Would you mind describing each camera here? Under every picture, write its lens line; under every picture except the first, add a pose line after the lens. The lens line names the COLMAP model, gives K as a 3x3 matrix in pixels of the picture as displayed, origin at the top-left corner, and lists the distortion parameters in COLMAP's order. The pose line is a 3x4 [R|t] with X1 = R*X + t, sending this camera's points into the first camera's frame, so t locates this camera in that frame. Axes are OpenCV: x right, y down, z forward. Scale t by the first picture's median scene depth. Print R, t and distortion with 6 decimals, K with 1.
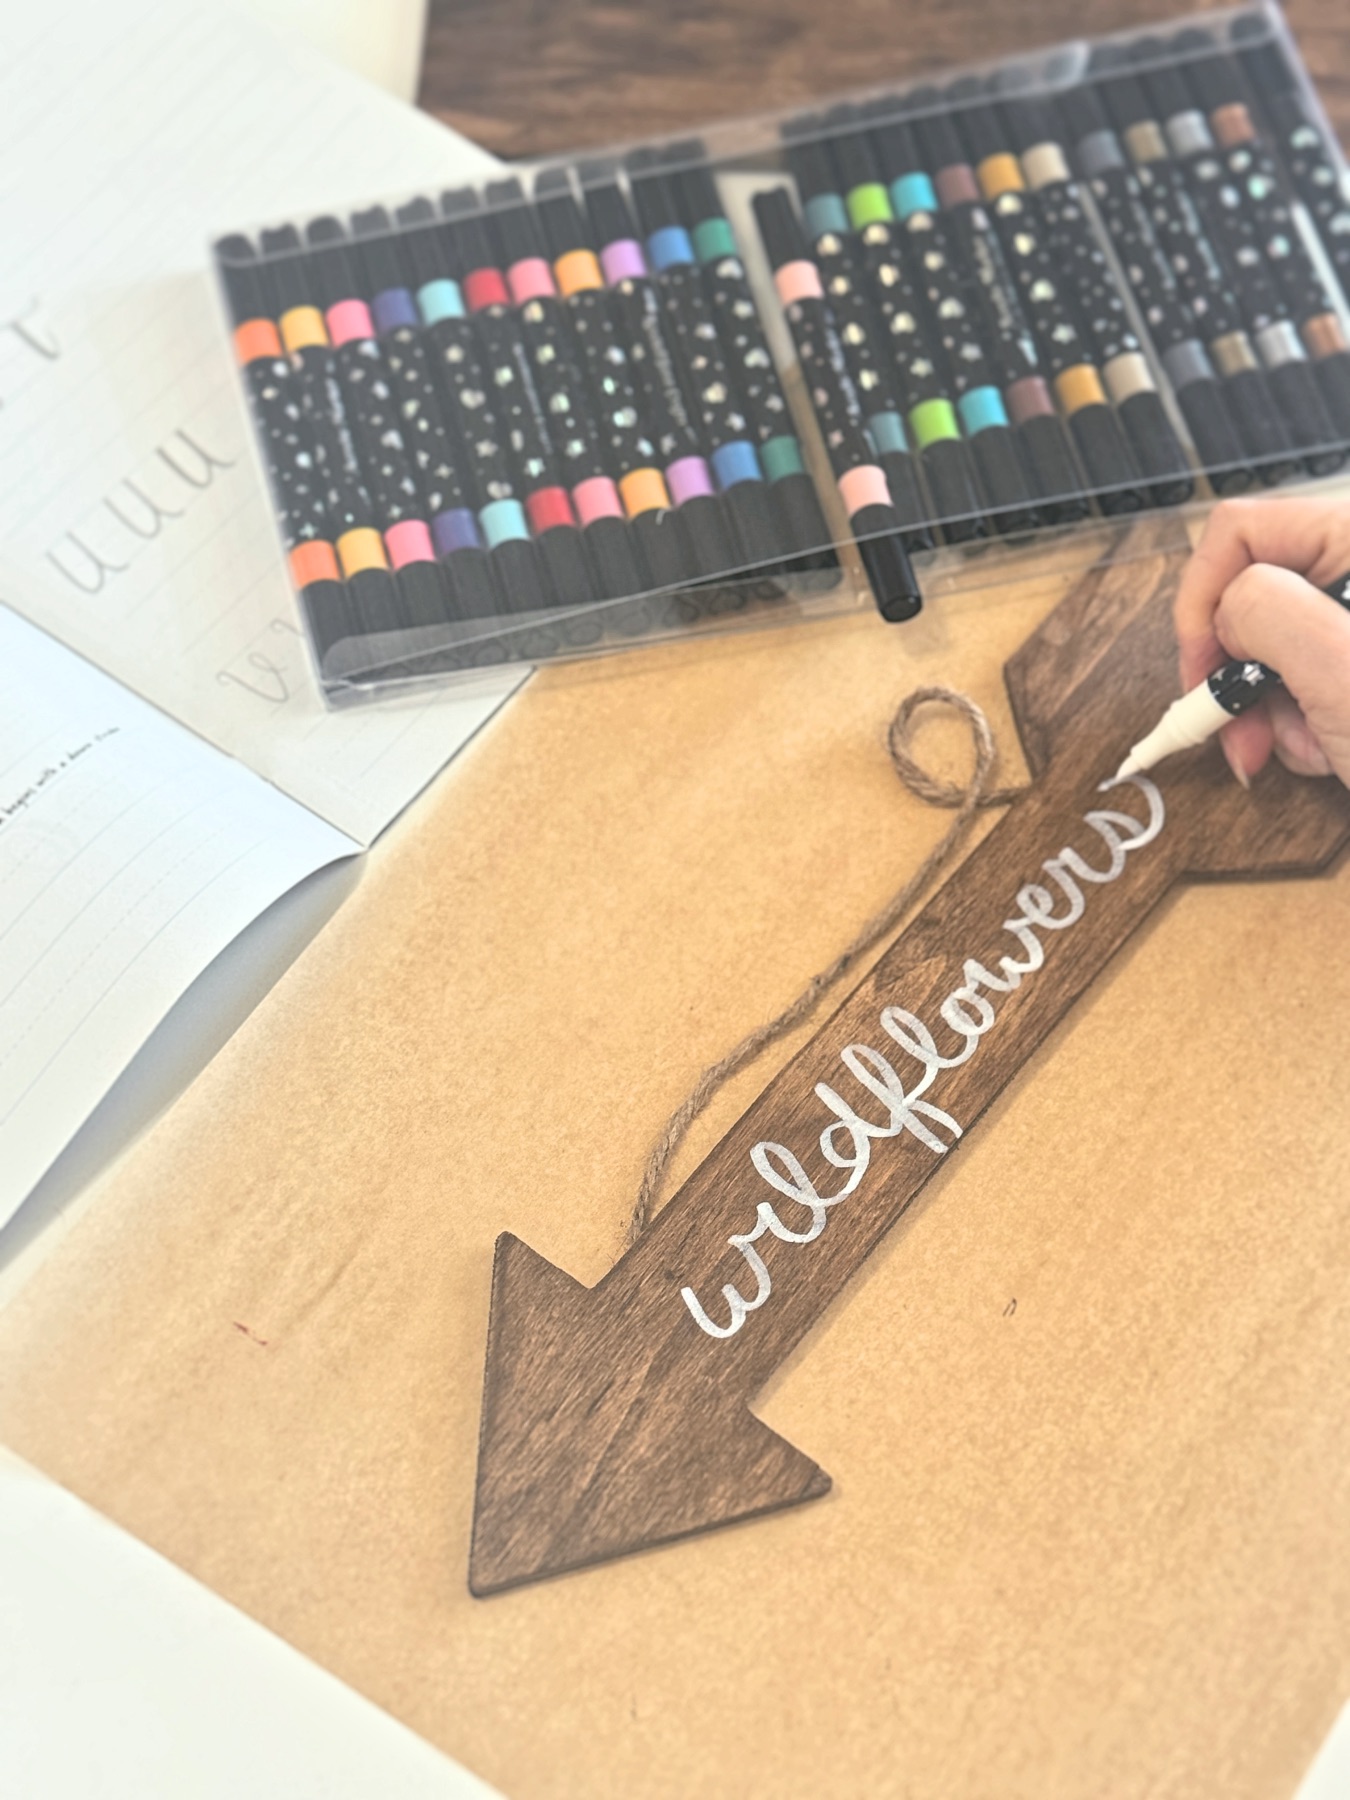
lens RADIAL K [[3162.4, 0, 675.0], [0, 3162.4, 900.0], [0, 0, 1]] dist [0.140086, 0.075817]
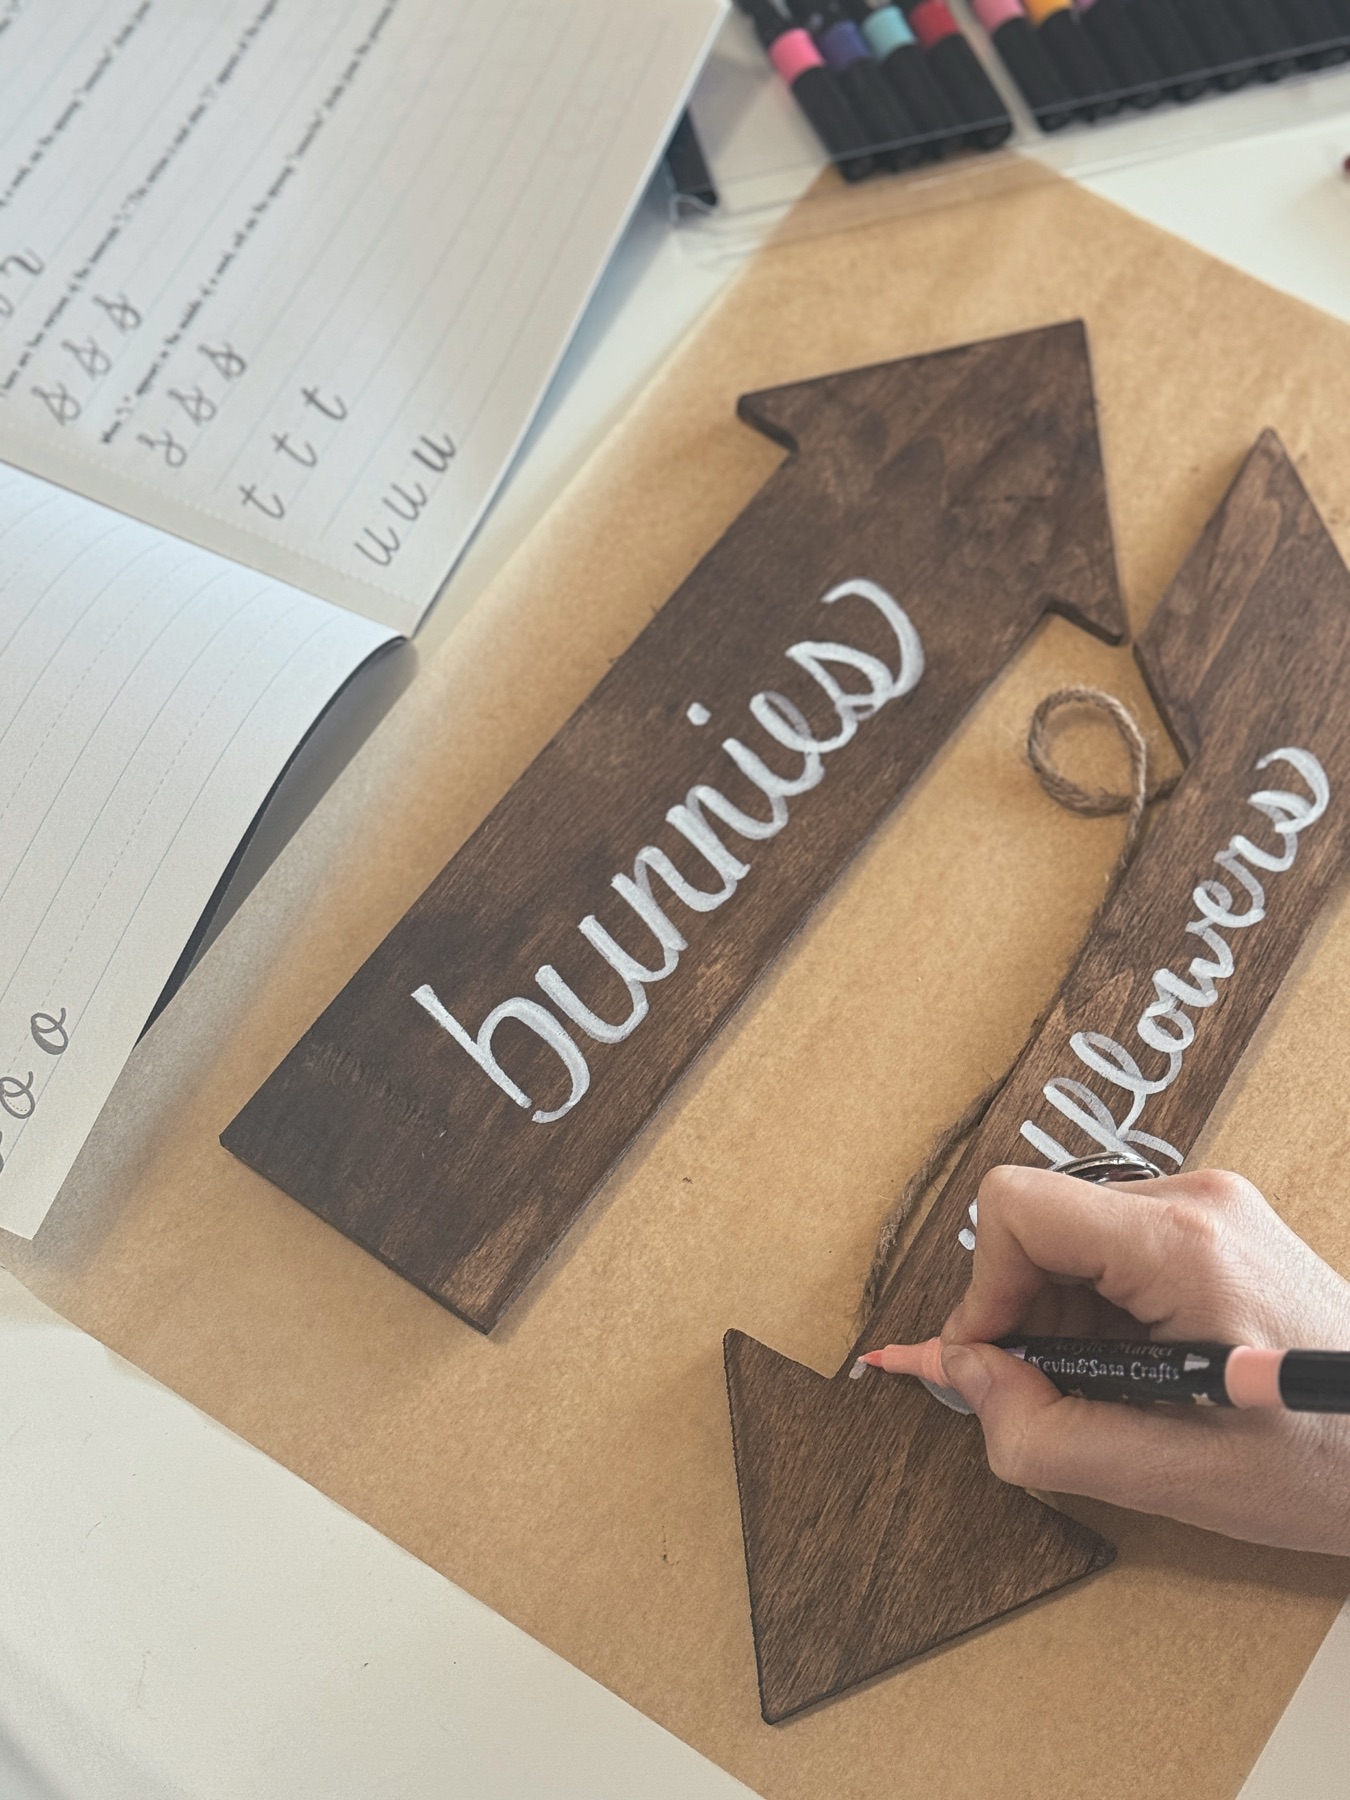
lens RADIAL K [[3162.4, 0, 675.0], [0, 3162.4, 900.0], [0, 0, 1]] dist [0.140086, 0.075817]
pose [[0.989714, -0.129179, 0.061472, -0.108125], [0.123825, 0.988731, 0.084133, -0.101601], [-0.071647, -0.075656, 0.994557, 0.058457]]
